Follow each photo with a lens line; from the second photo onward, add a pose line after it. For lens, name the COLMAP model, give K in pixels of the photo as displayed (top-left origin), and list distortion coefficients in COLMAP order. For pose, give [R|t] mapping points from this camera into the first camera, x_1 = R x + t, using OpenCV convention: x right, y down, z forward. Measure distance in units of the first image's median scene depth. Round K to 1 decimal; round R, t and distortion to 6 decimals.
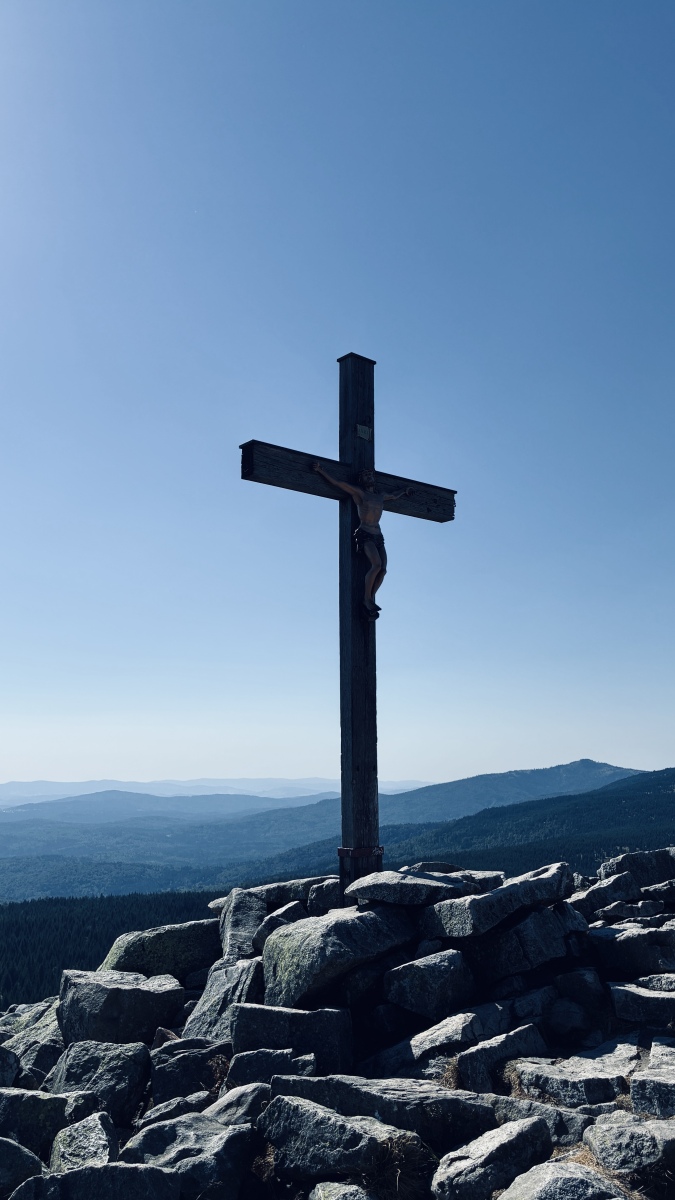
lens RADIAL K [[918.4, 0, 337.5], [0, 918.4, 600.0], [0, 0, 1]] dist [0.027634, -0.000790]
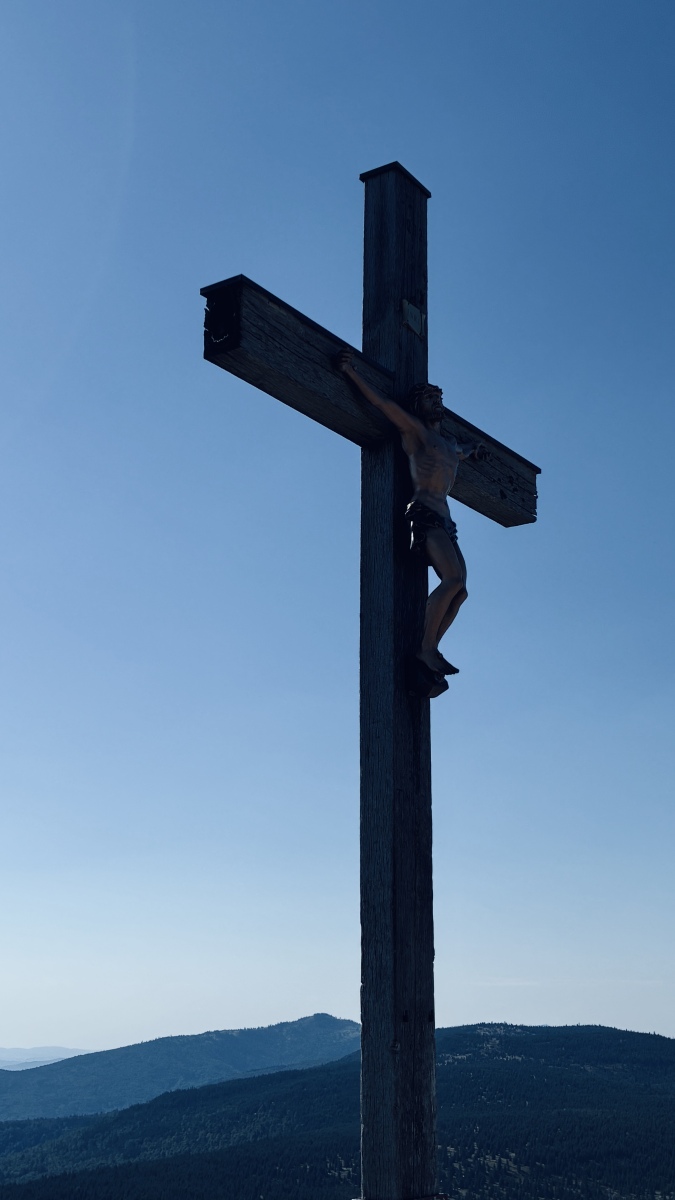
lens RADIAL K [[1401.8, 0, 332.5], [0, 1401.8, 591.9], [0, 0, 1]] dist [0.004382, 0.050072]
pose [[0.964645, 0.084676, 0.249578, -0.194897], [-0.054320, 0.990528, -0.126112, 0.062735], [-0.257893, 0.108096, 0.960108, 0.312136]]
